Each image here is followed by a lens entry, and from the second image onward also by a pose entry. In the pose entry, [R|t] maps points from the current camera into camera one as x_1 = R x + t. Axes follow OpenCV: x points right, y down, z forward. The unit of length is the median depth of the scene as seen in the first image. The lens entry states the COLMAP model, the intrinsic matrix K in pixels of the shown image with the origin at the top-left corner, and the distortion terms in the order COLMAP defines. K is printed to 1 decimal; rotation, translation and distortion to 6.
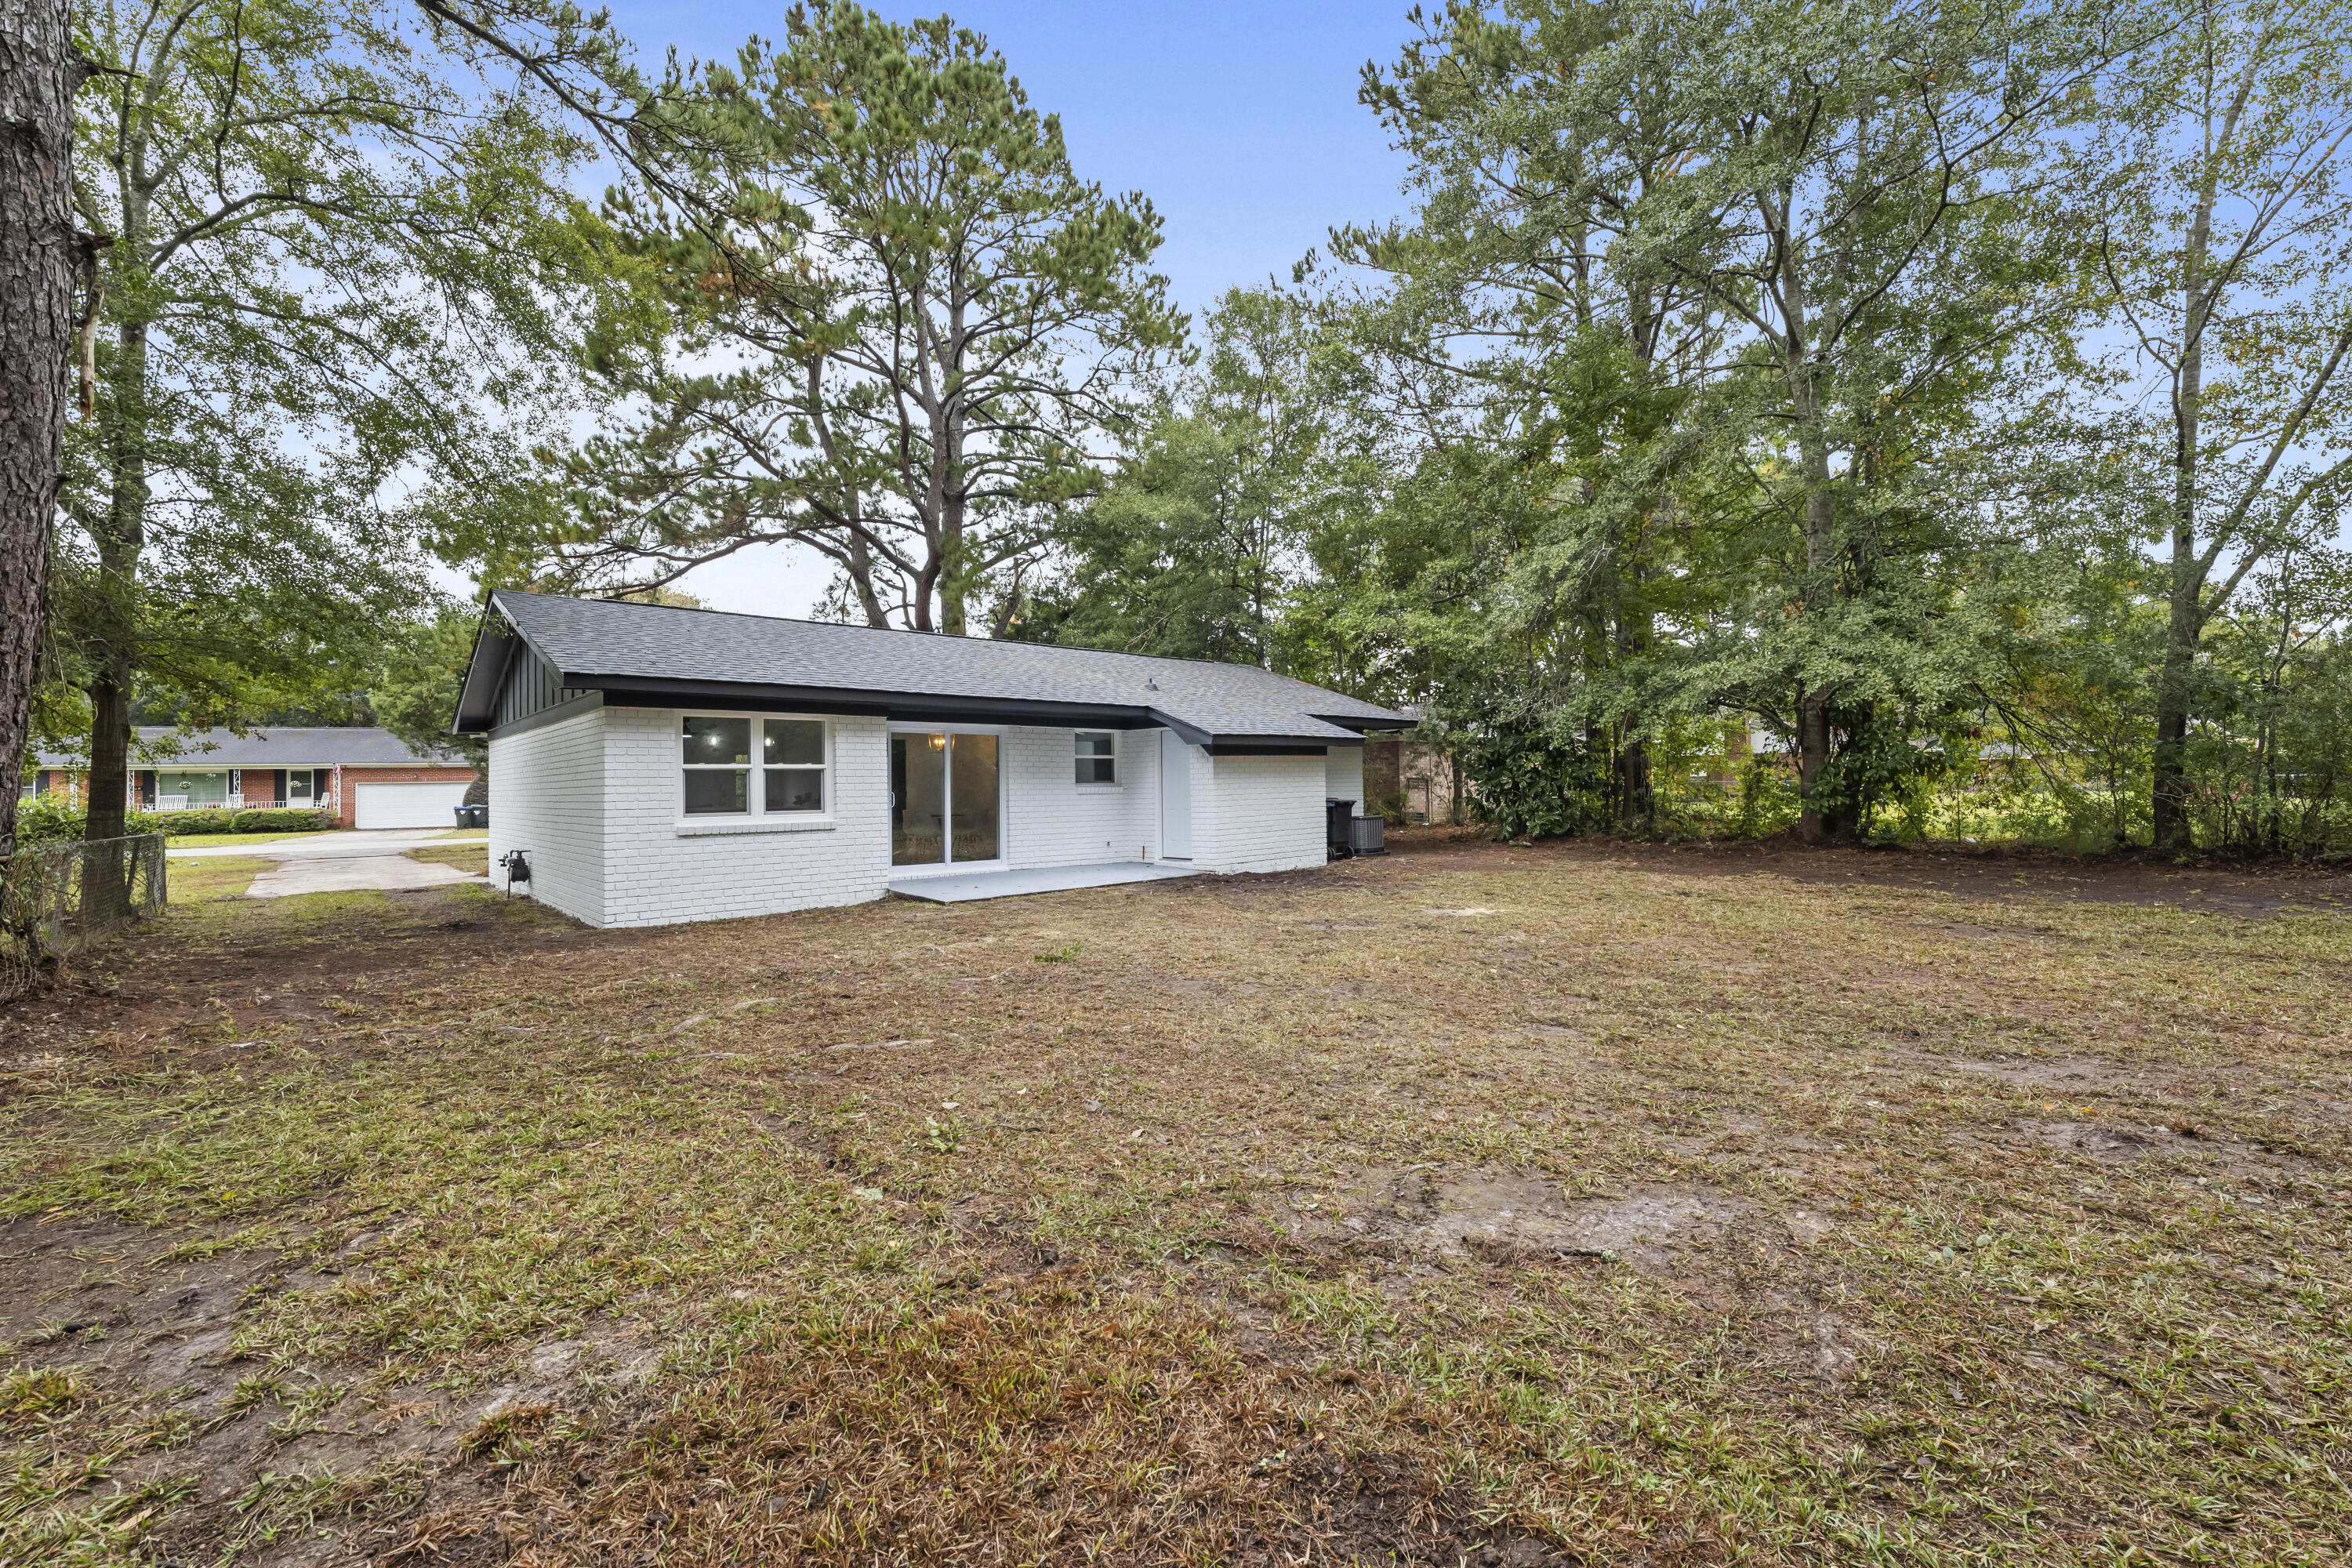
lens RADIAL K [[965.0, 0, 1176.0], [0, 965.0, 784.0], [0, 0, 1]] dist [-0.000527, -0.000088]
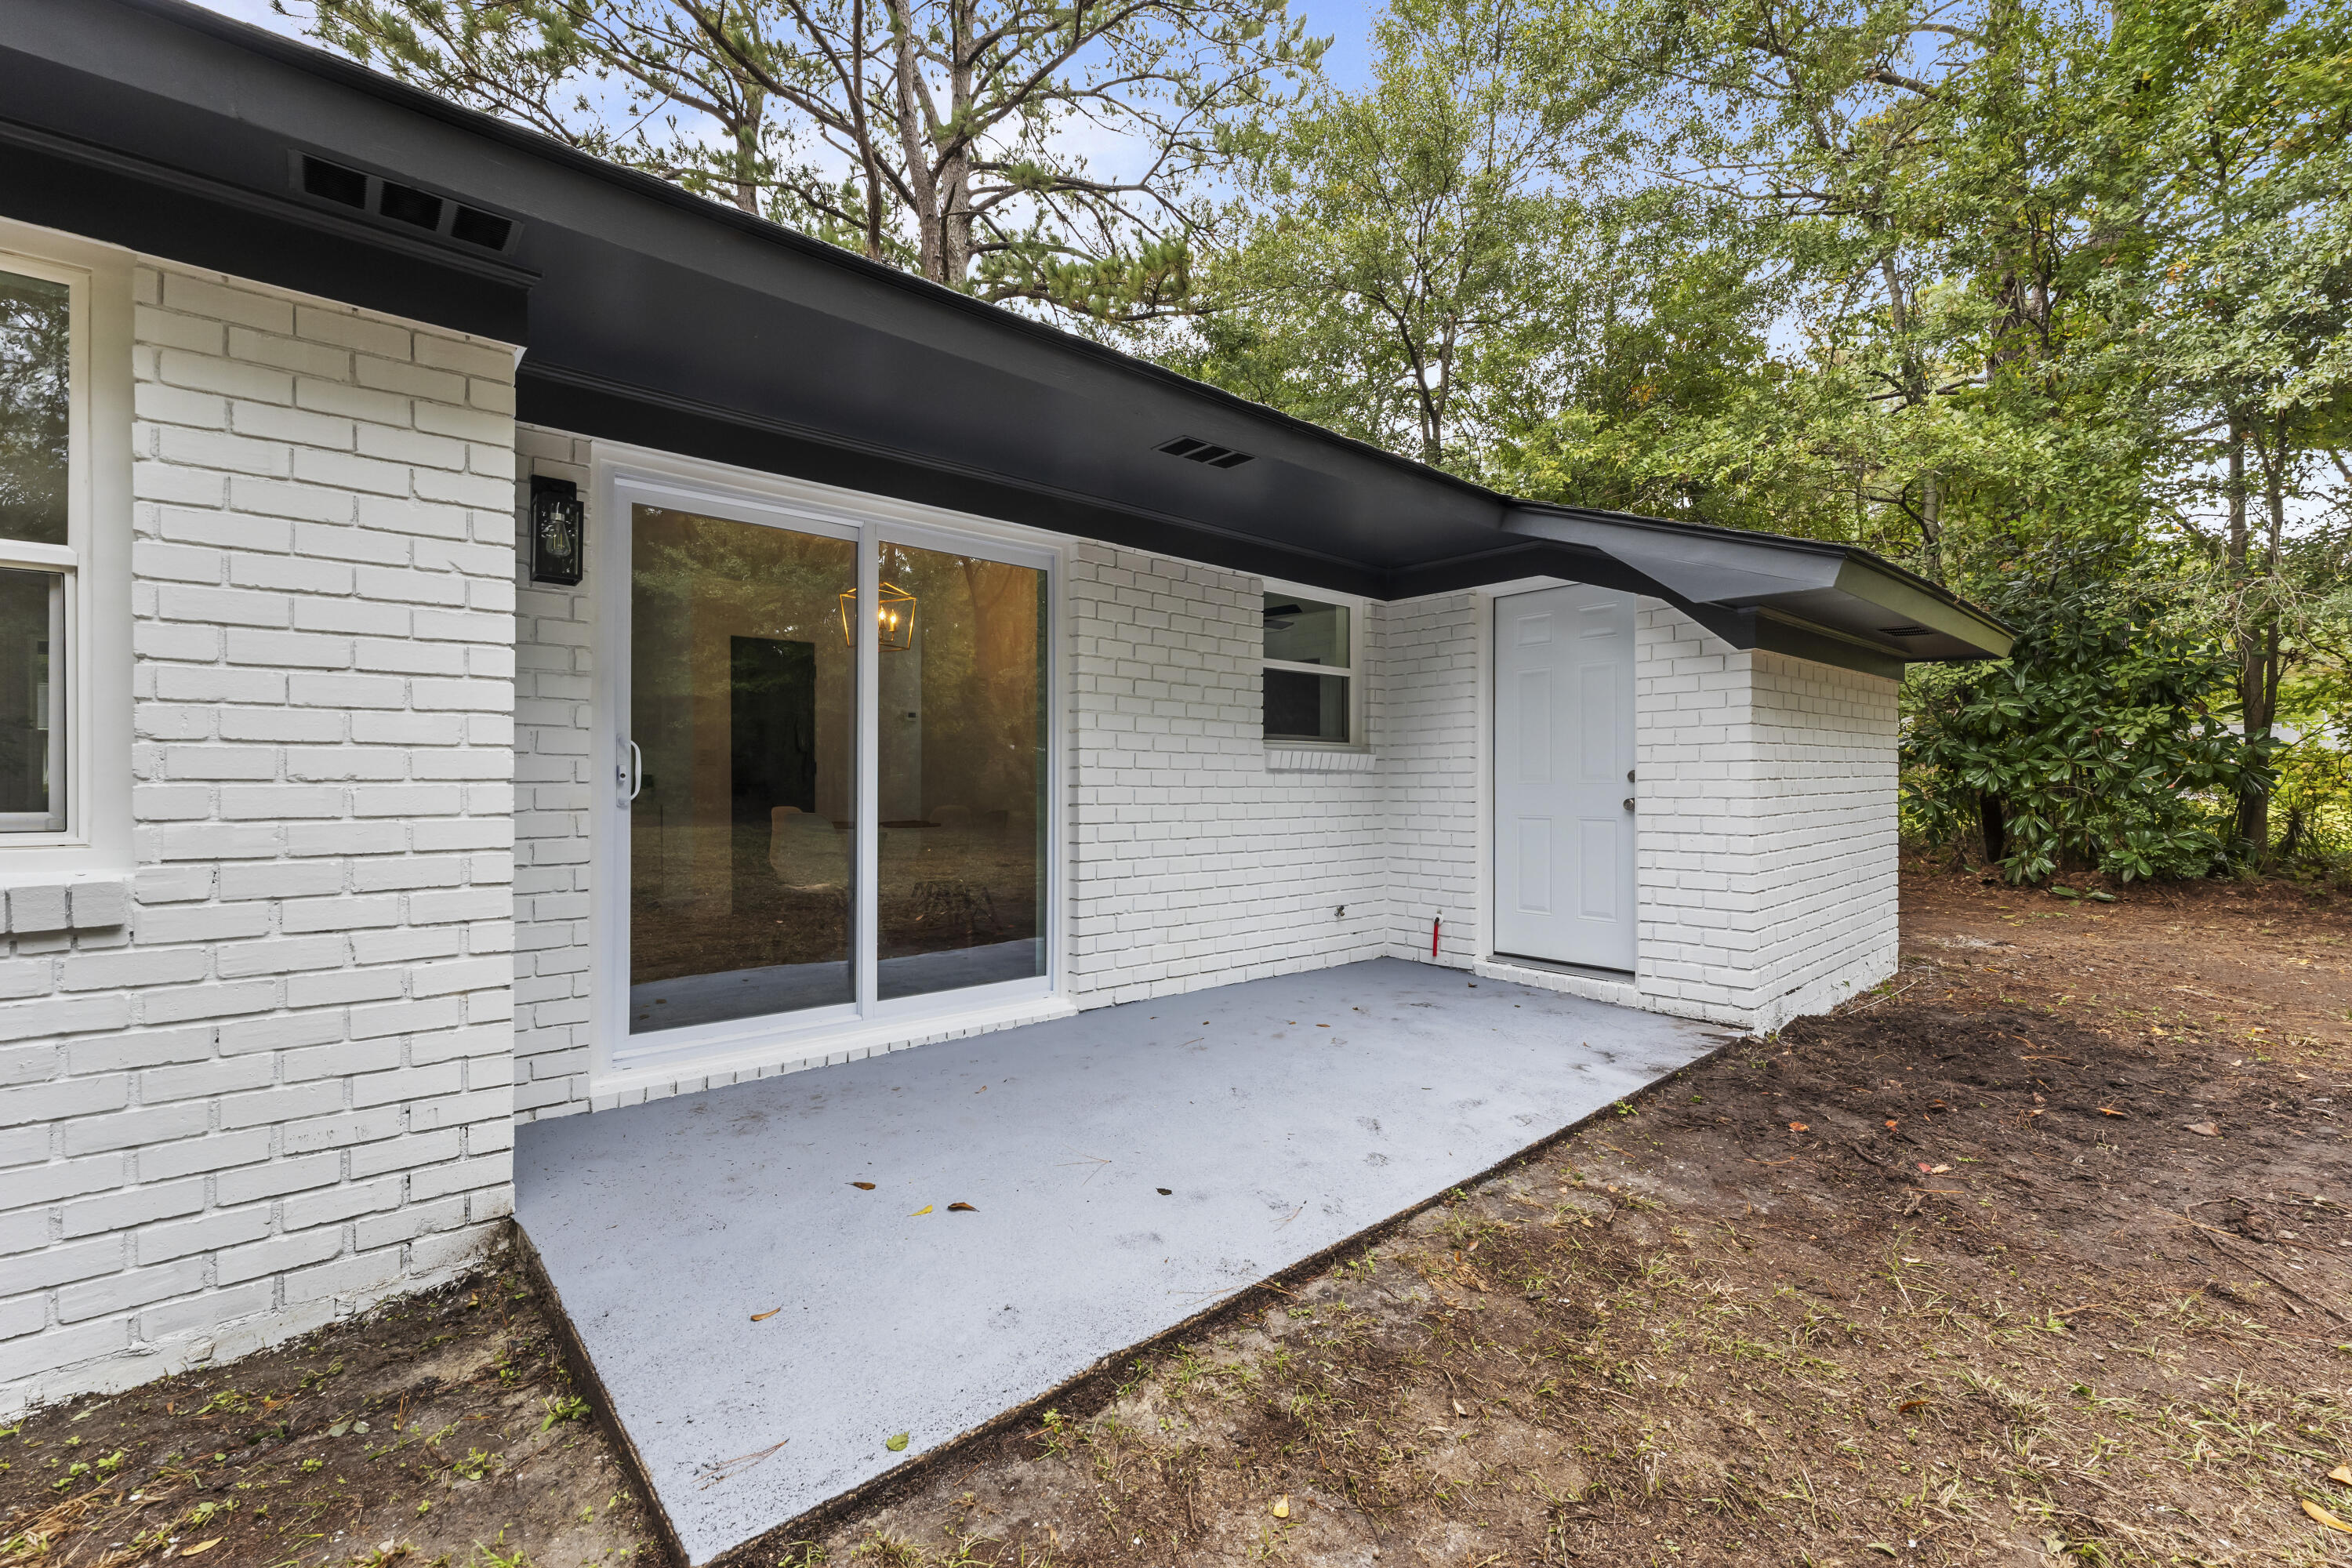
lens RADIAL K [[965.0, 0, 1176.0], [0, 965.0, 784.0], [0, 0, 1]] dist [-0.000527, -0.000088]
pose [[0.999809, 0.019138, -0.003908, -0.138729], [-0.019085, 0.999731, 0.013200, 0.012354], [0.004160, -0.013123, 0.999905, 0.683787]]
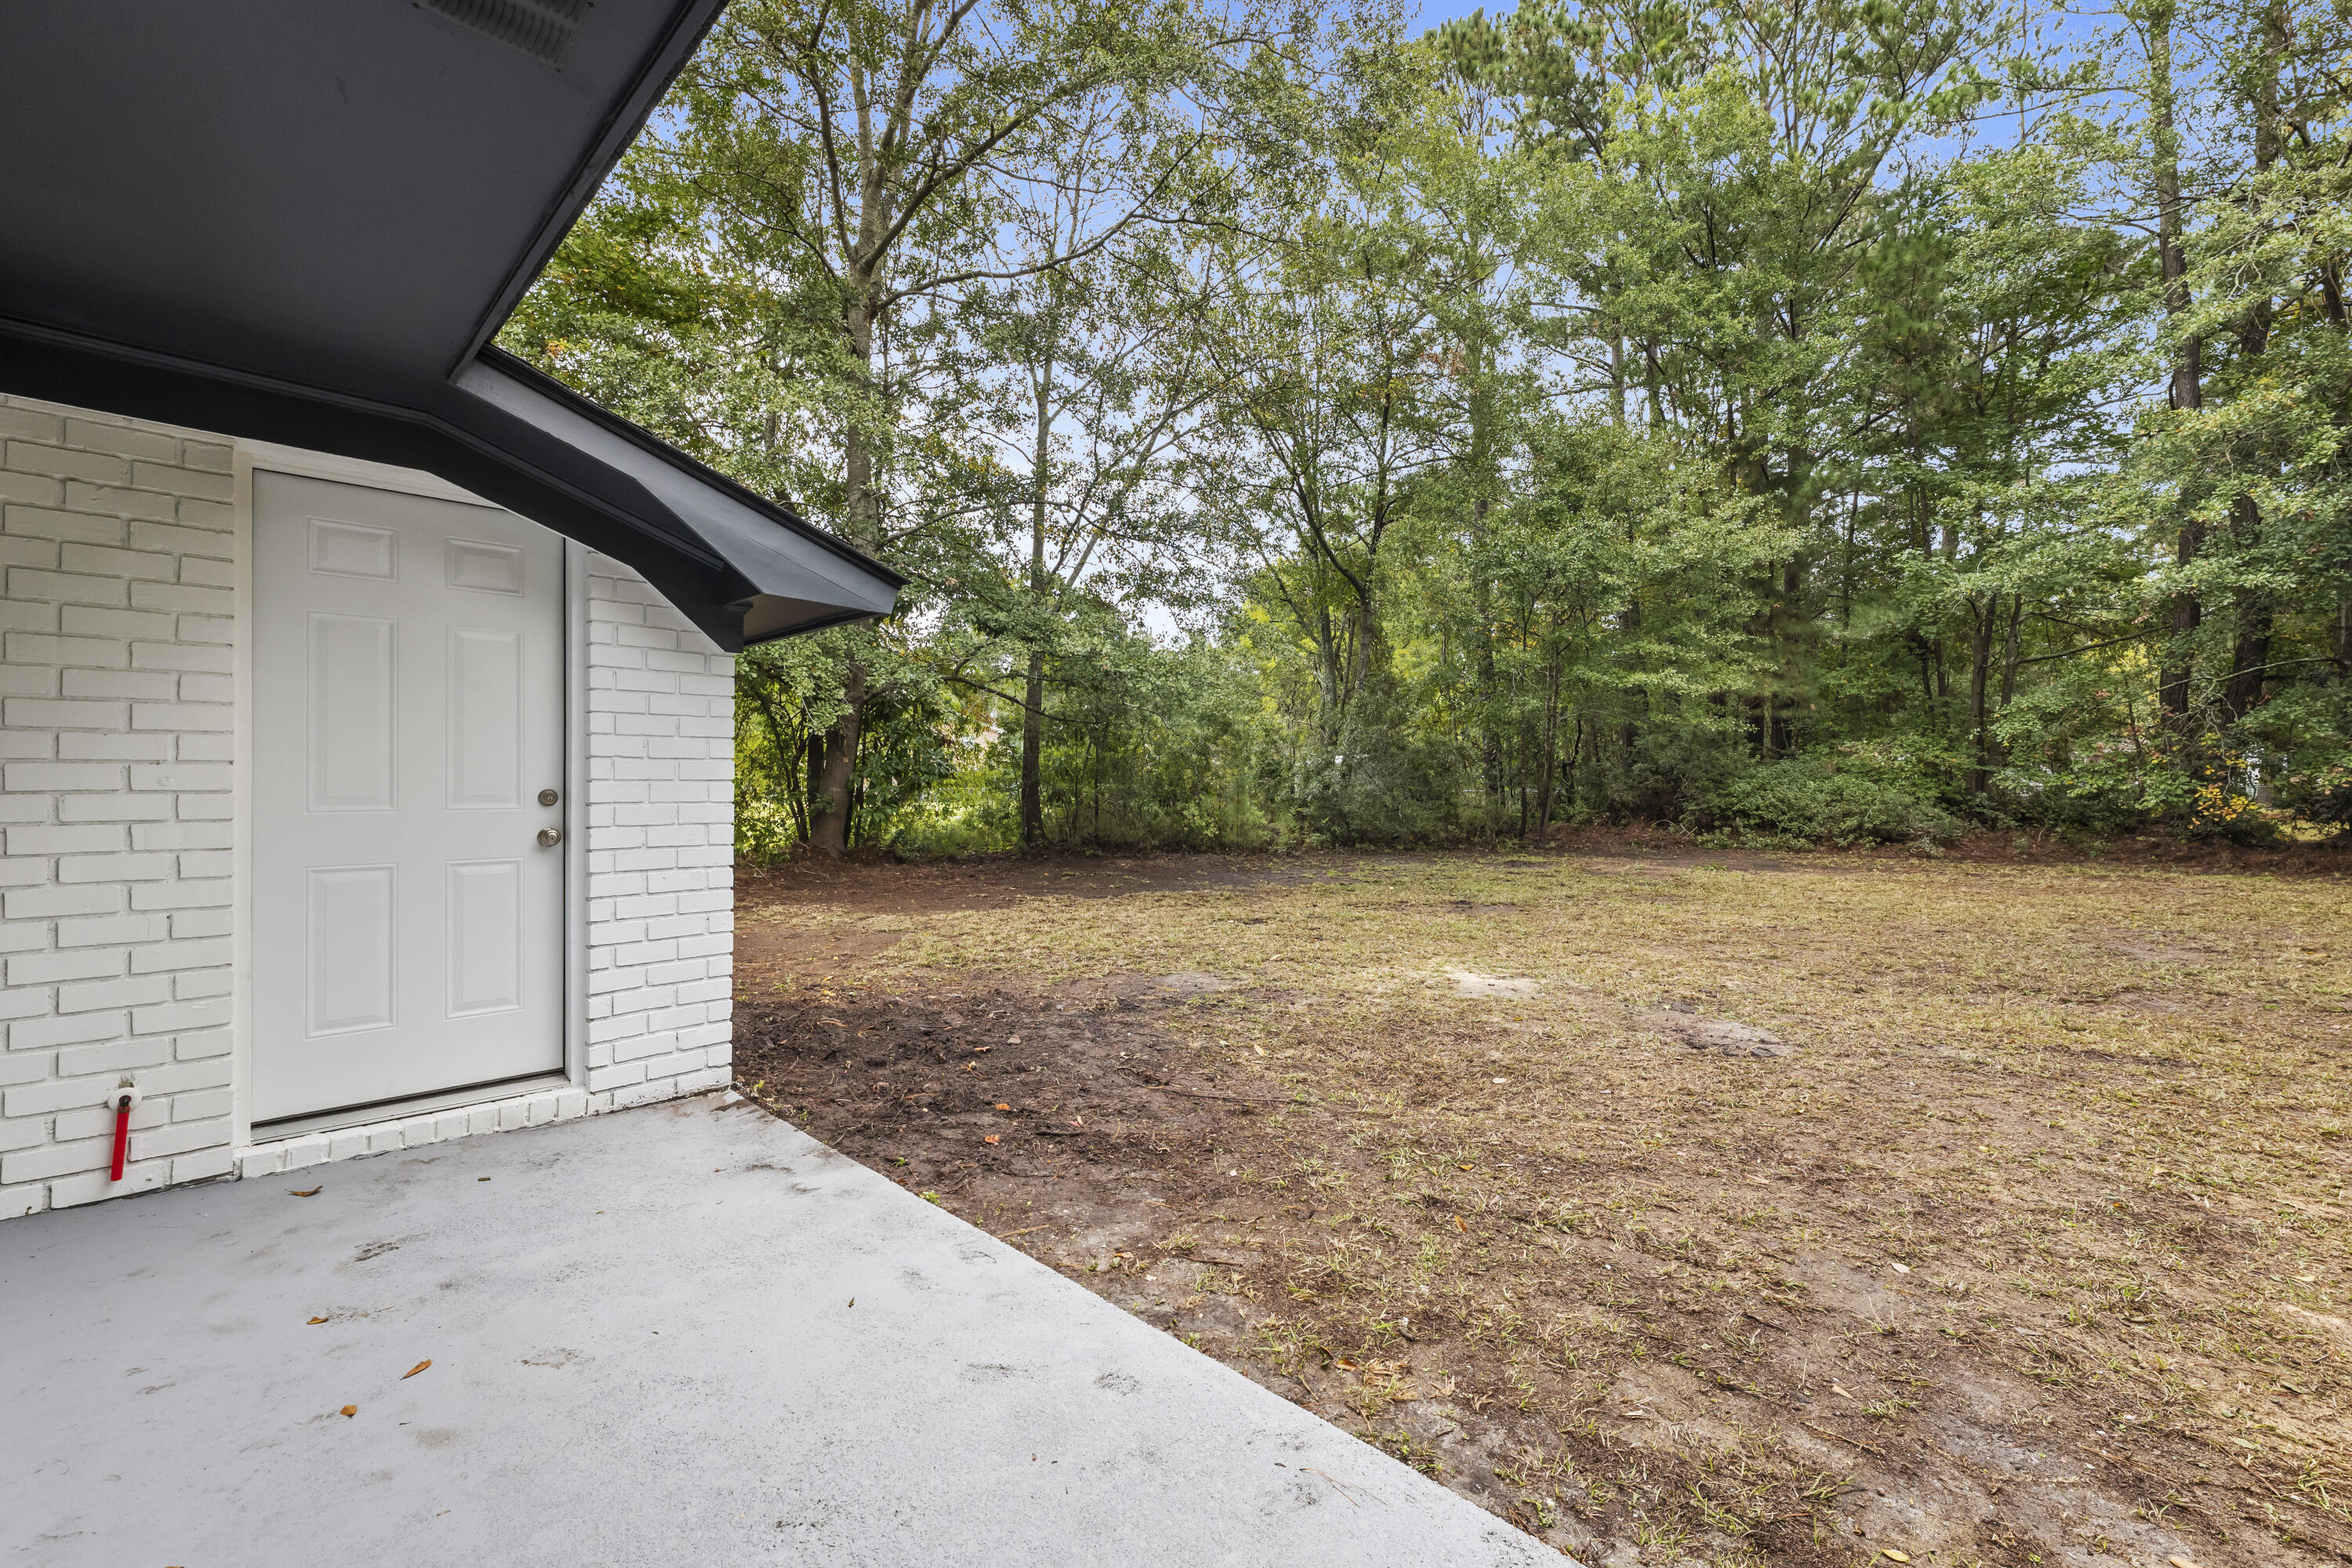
lens RADIAL K [[965.0, 0, 1176.0], [0, 965.0, 784.0], [0, 0, 1]] dist [-0.000527, -0.000088]
pose [[-0.064225, 0.020815, 0.997718, -0.228862], [-0.012434, 0.999688, -0.021656, 0.010875], [-0.997858, -0.013796, -0.063946, 0.874261]]
